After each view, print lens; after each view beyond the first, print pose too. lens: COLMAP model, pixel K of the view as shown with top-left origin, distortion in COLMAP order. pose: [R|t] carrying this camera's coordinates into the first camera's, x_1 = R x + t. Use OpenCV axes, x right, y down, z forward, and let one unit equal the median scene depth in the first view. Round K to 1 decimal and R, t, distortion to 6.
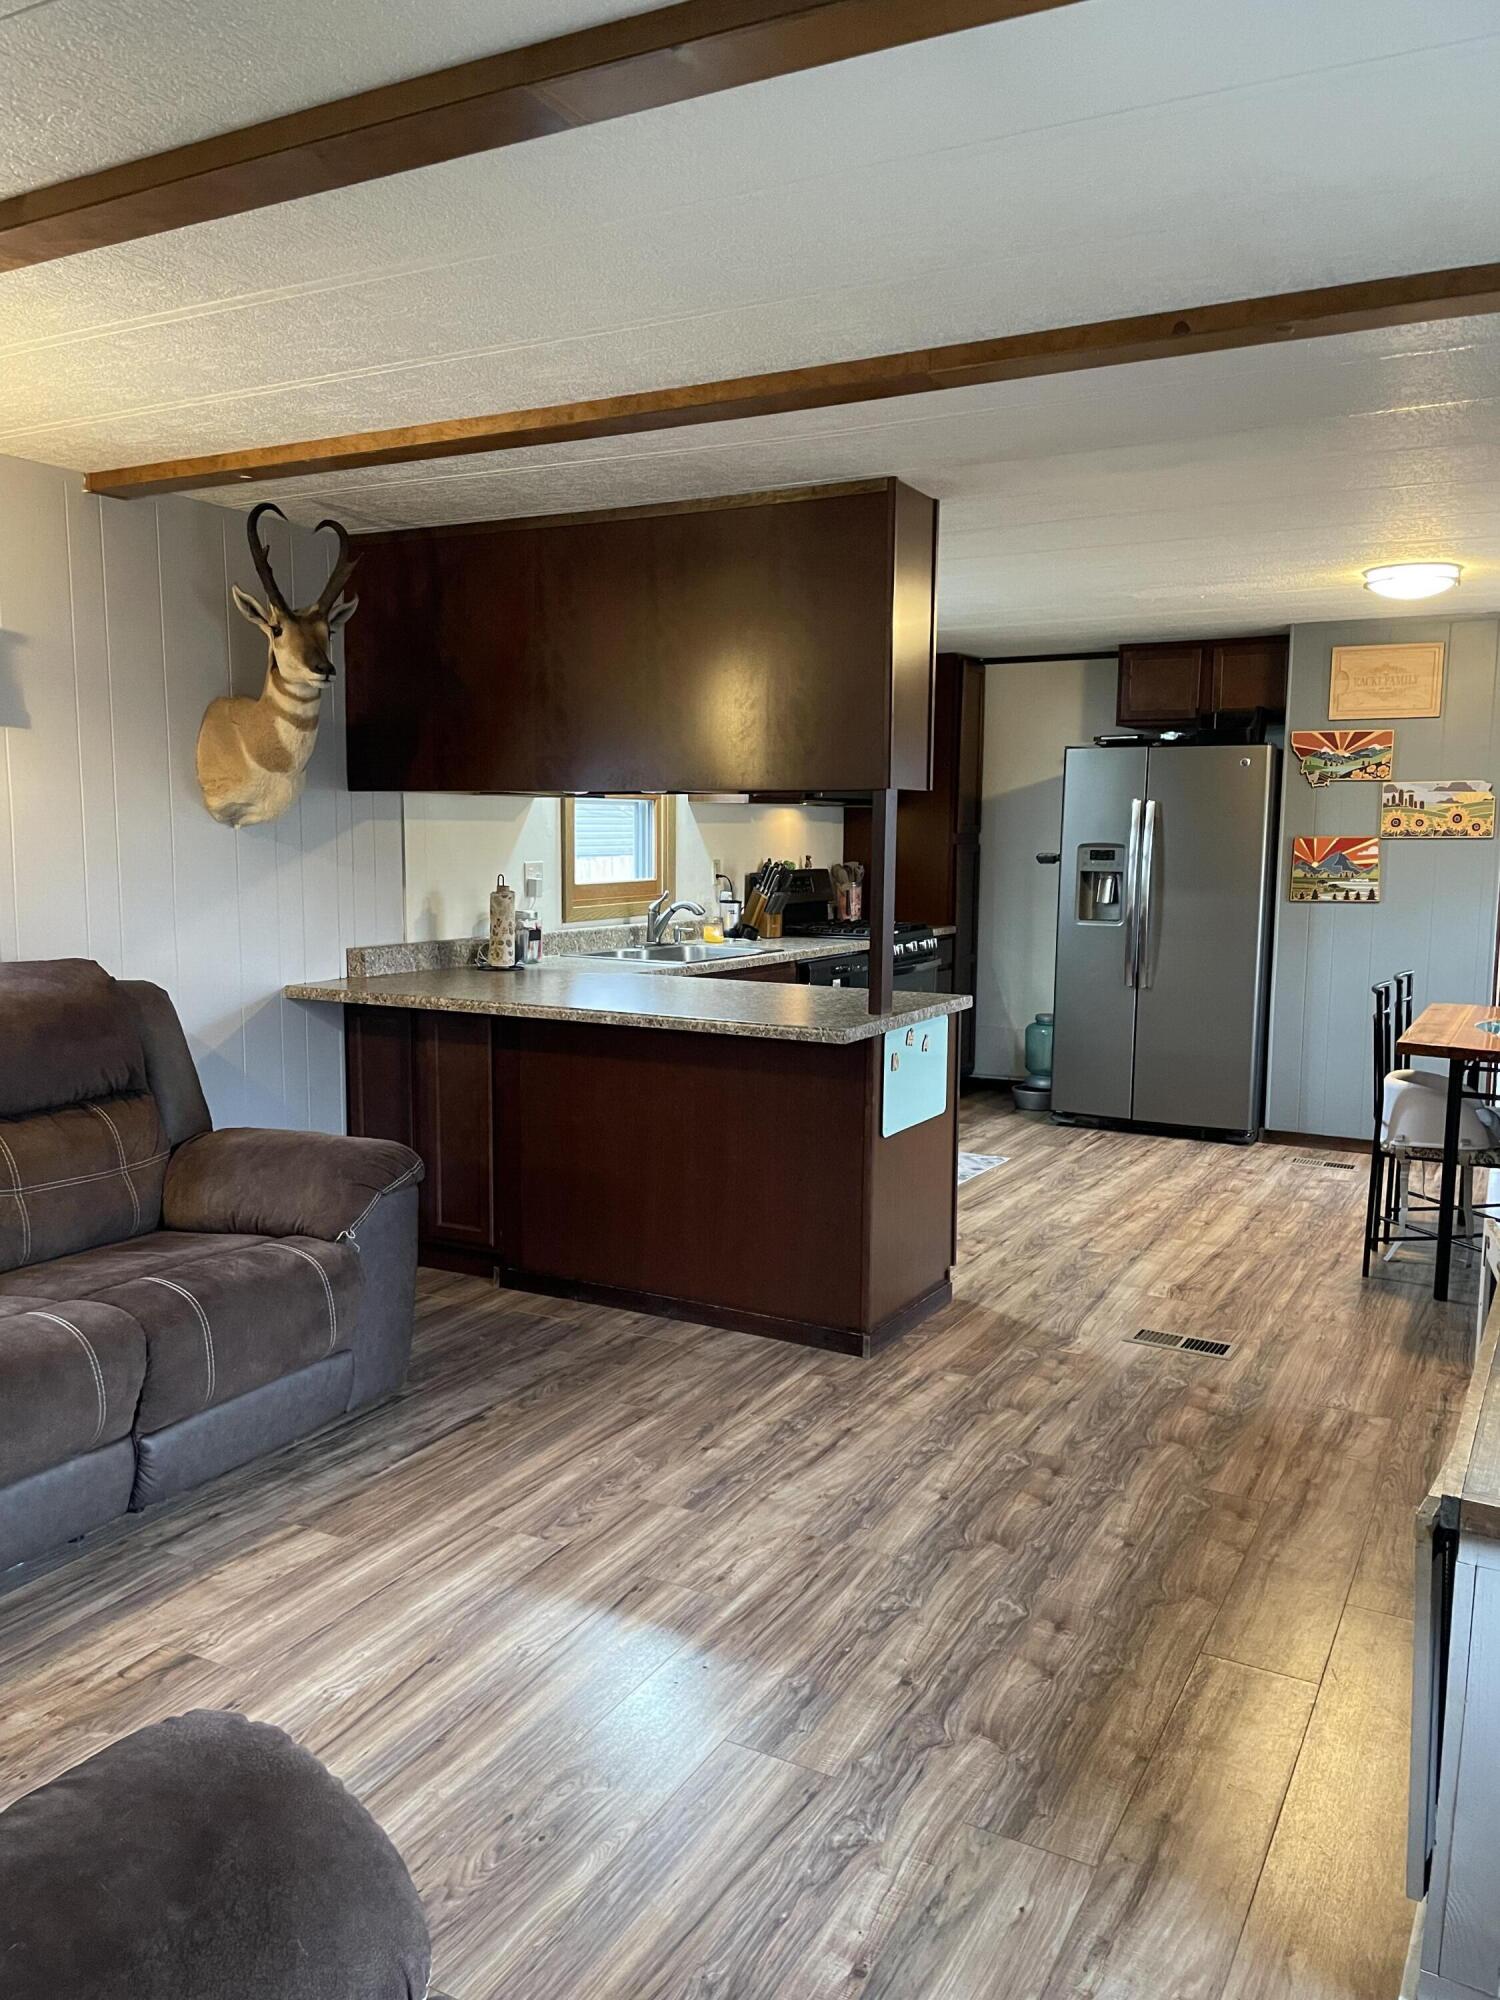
lens RADIAL K [[1527.7, 0, 736.4], [0, 1527.7, 1015.1], [0, 0, 1]] dist [0.067422, -0.090561]
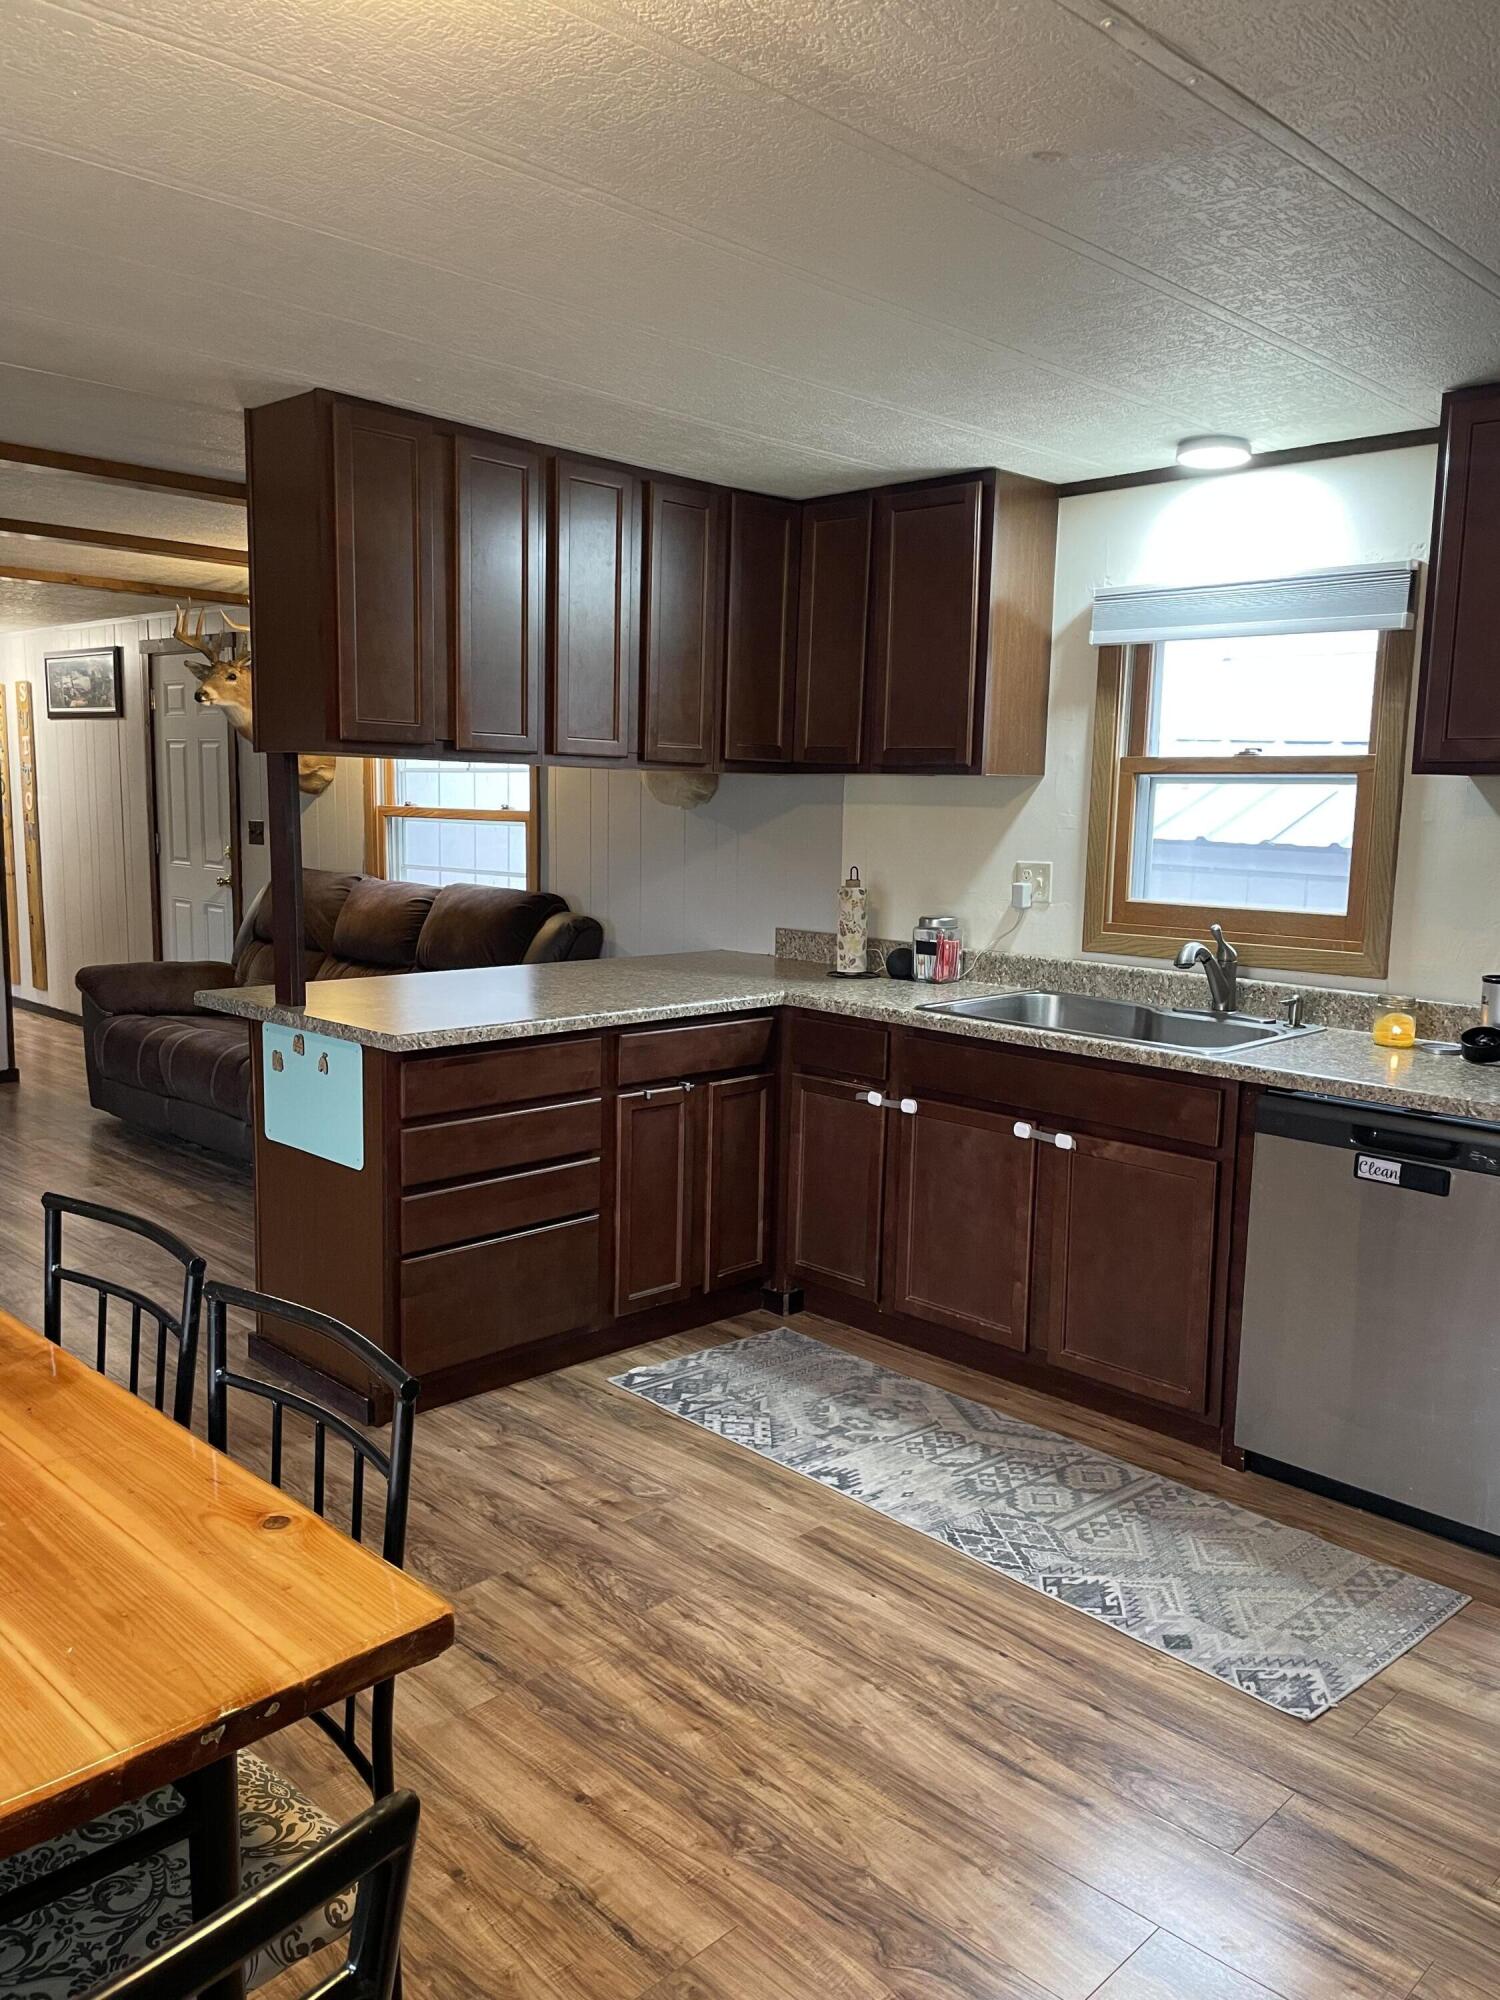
lens RADIAL K [[1527.7, 0, 735.7], [0, 1527.7, 999.4], [0, 0, 1]] dist [0.067422, -0.090561]
pose [[-0.281854, 0.113452, -0.952726, 0.846128], [-0.141736, 0.977166, 0.158293, -0.177504], [0.948930, 0.179652, -0.259338, 1.425823]]
